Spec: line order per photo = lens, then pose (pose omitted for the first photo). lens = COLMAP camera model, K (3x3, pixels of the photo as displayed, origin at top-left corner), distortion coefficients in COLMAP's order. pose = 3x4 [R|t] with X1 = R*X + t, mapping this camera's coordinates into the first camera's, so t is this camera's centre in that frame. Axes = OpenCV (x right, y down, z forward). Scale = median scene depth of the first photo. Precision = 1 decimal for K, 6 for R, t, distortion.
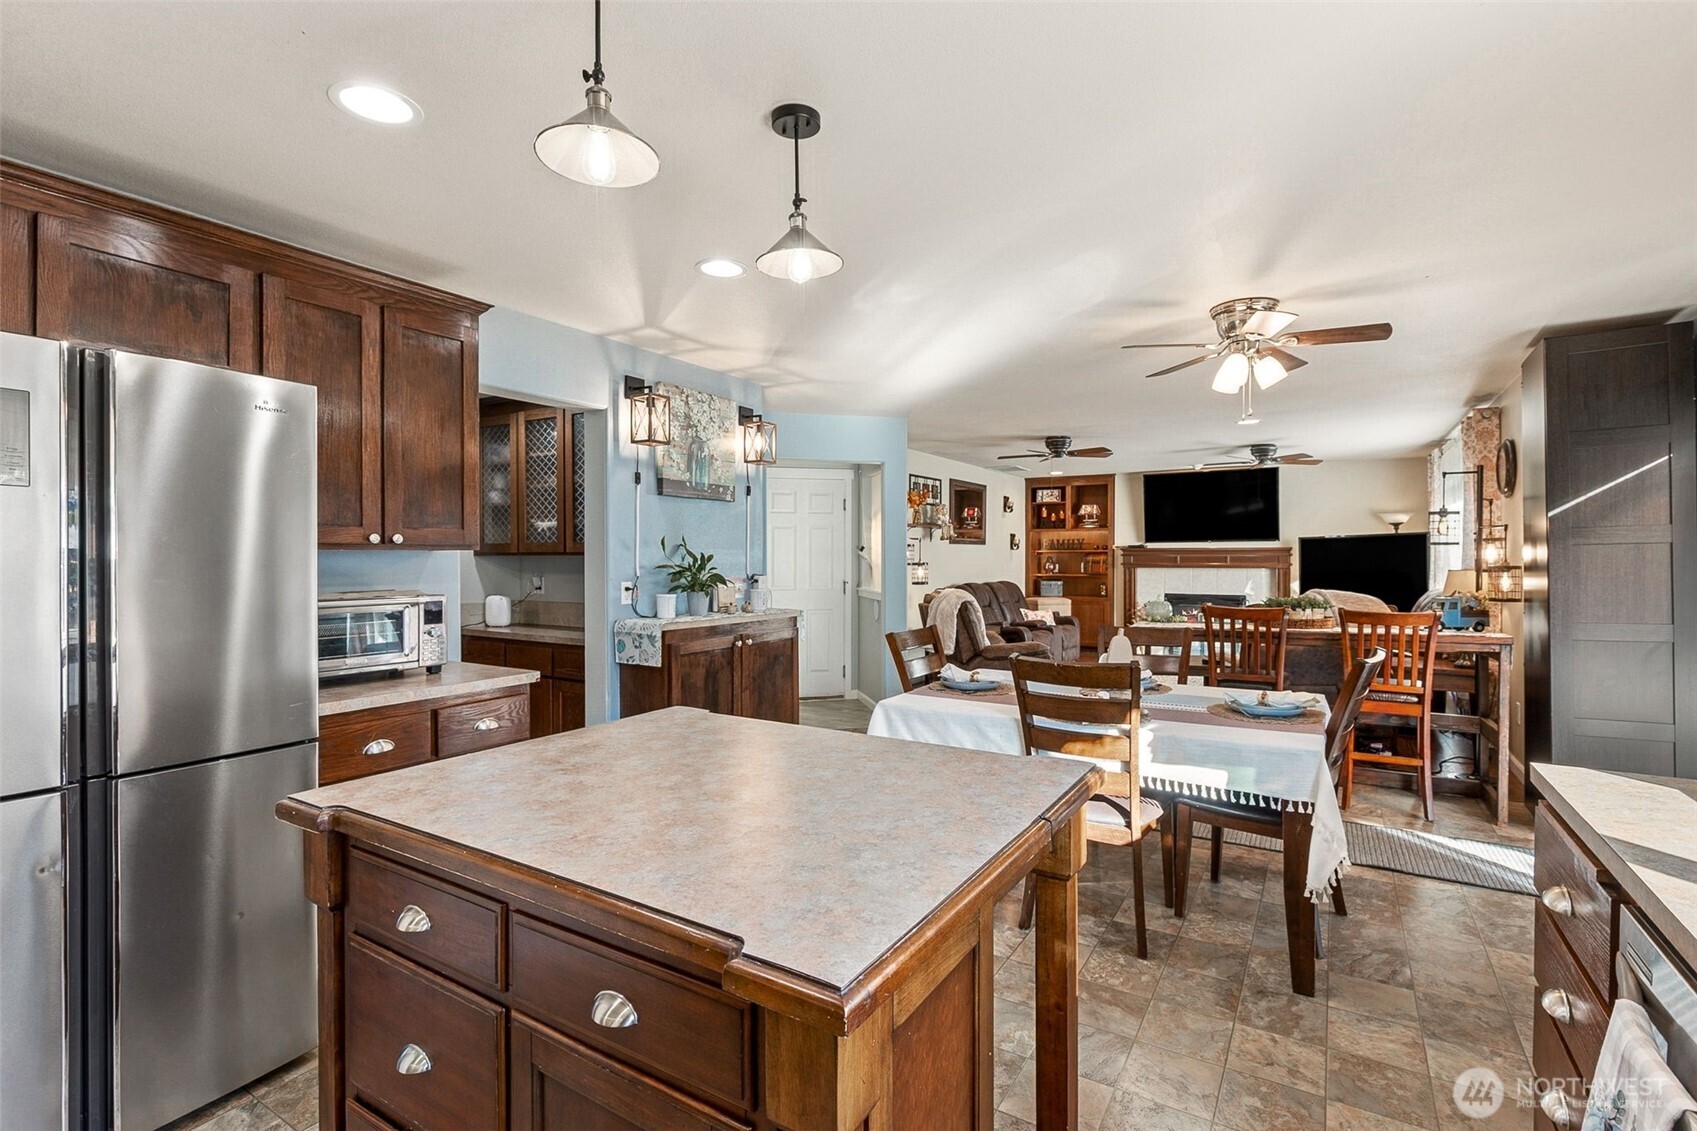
lens RADIAL K [[777.9, 0, 857.6], [0, 777.9, 559.1], [0, 0, 1]] dist [0.004067, 0.000281]
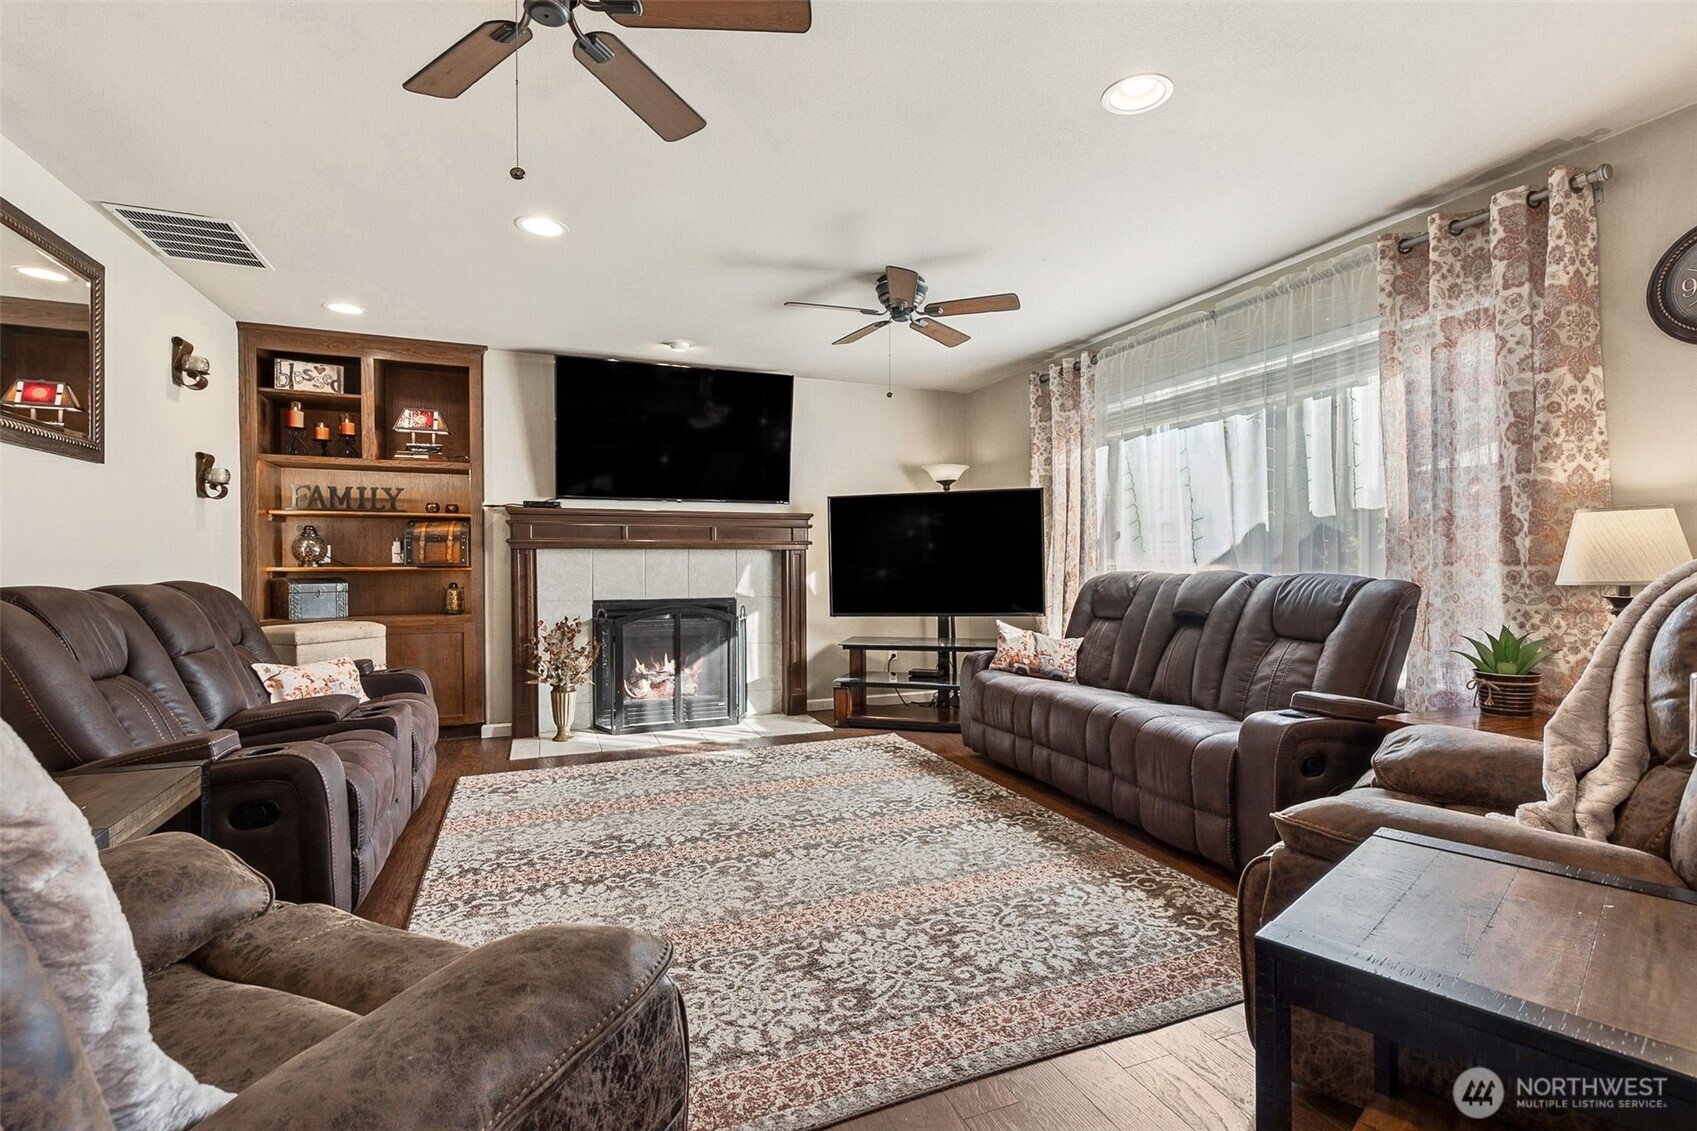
lens RADIAL K [[777.9, 0, 862.8], [0, 777.9, 565.7], [0, 0, 1]] dist [0.004067, 0.000281]
pose [[0.586047, -0.005099, 0.810261, 0.087958], [0.006814, 0.999976, 0.001364, 0.021956], [-0.810248, 0.004722, 0.586068, 0.560548]]
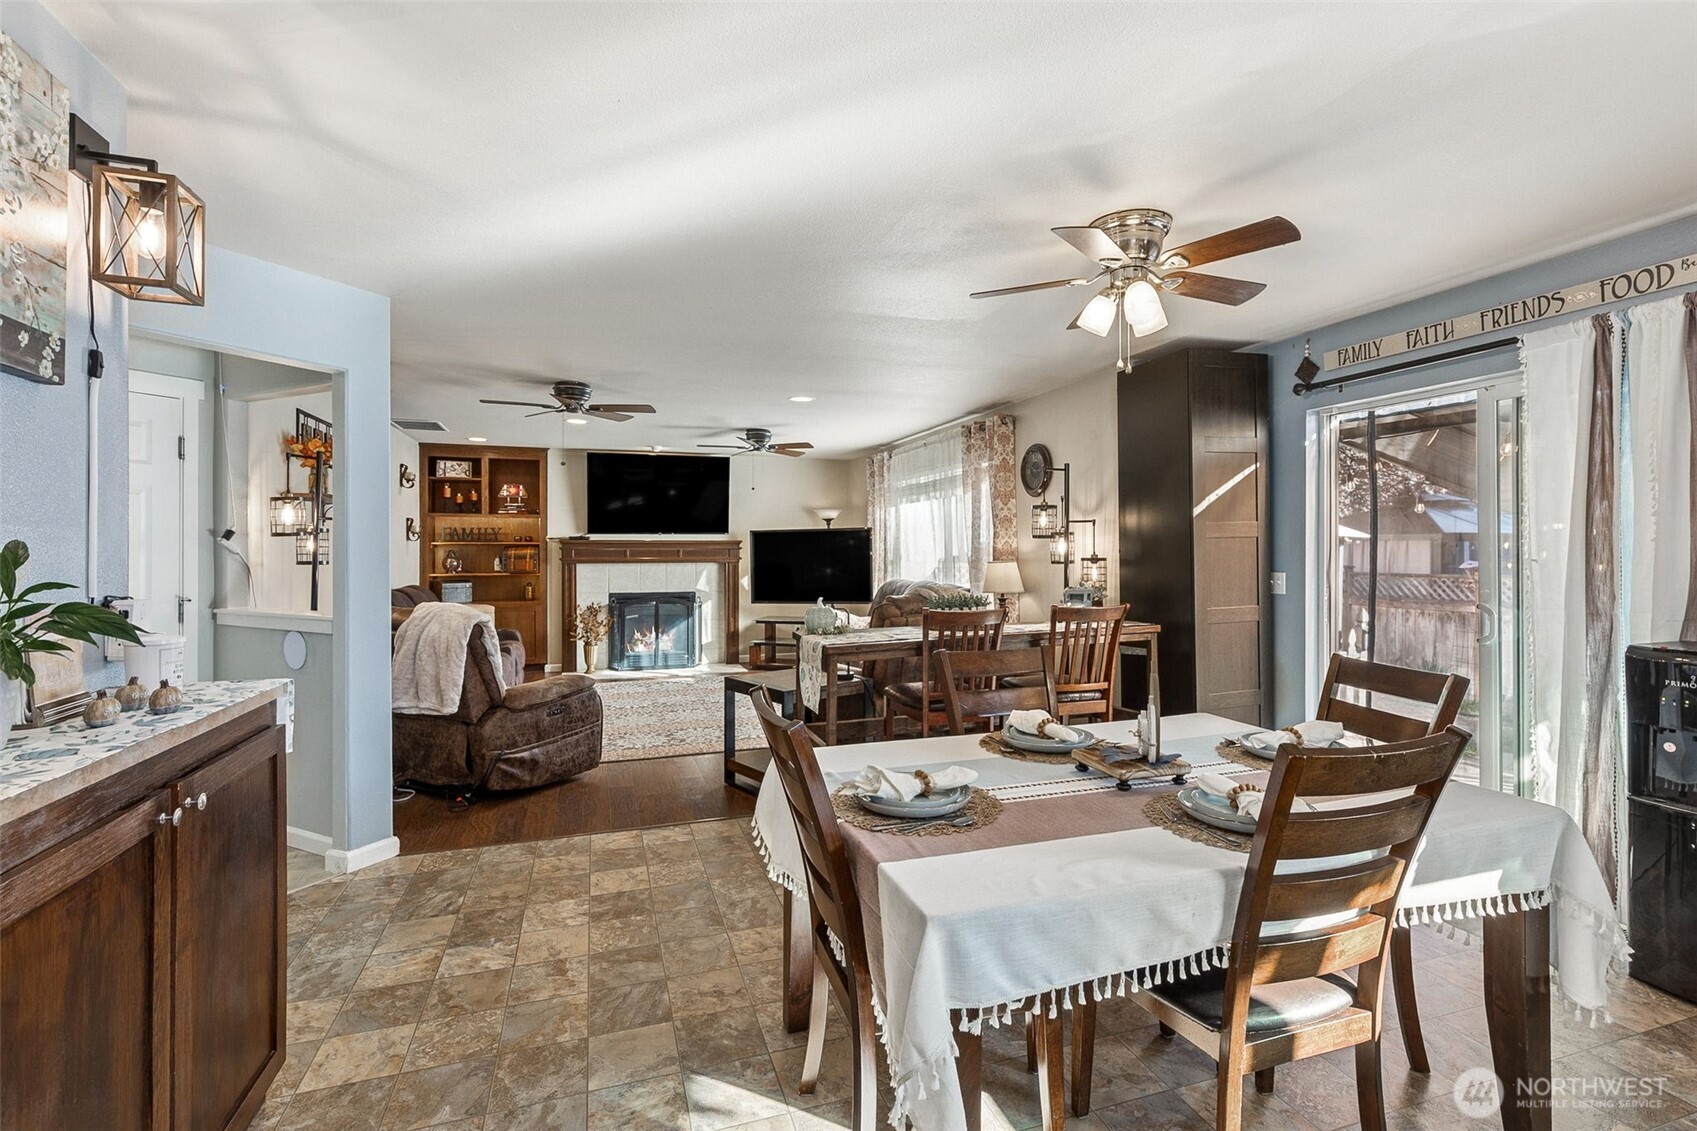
lens RADIAL K [[777.9, 0, 863.9], [0, 777.9, 546.5], [0, 0, 1]] dist [0.004067, 0.000281]
pose [[0.632094, 0.003369, 0.774885, -0.092839], [0.003731, 0.999966, -0.007391, 0.000081], [-0.774883, 0.007563, 0.632060, 0.238394]]
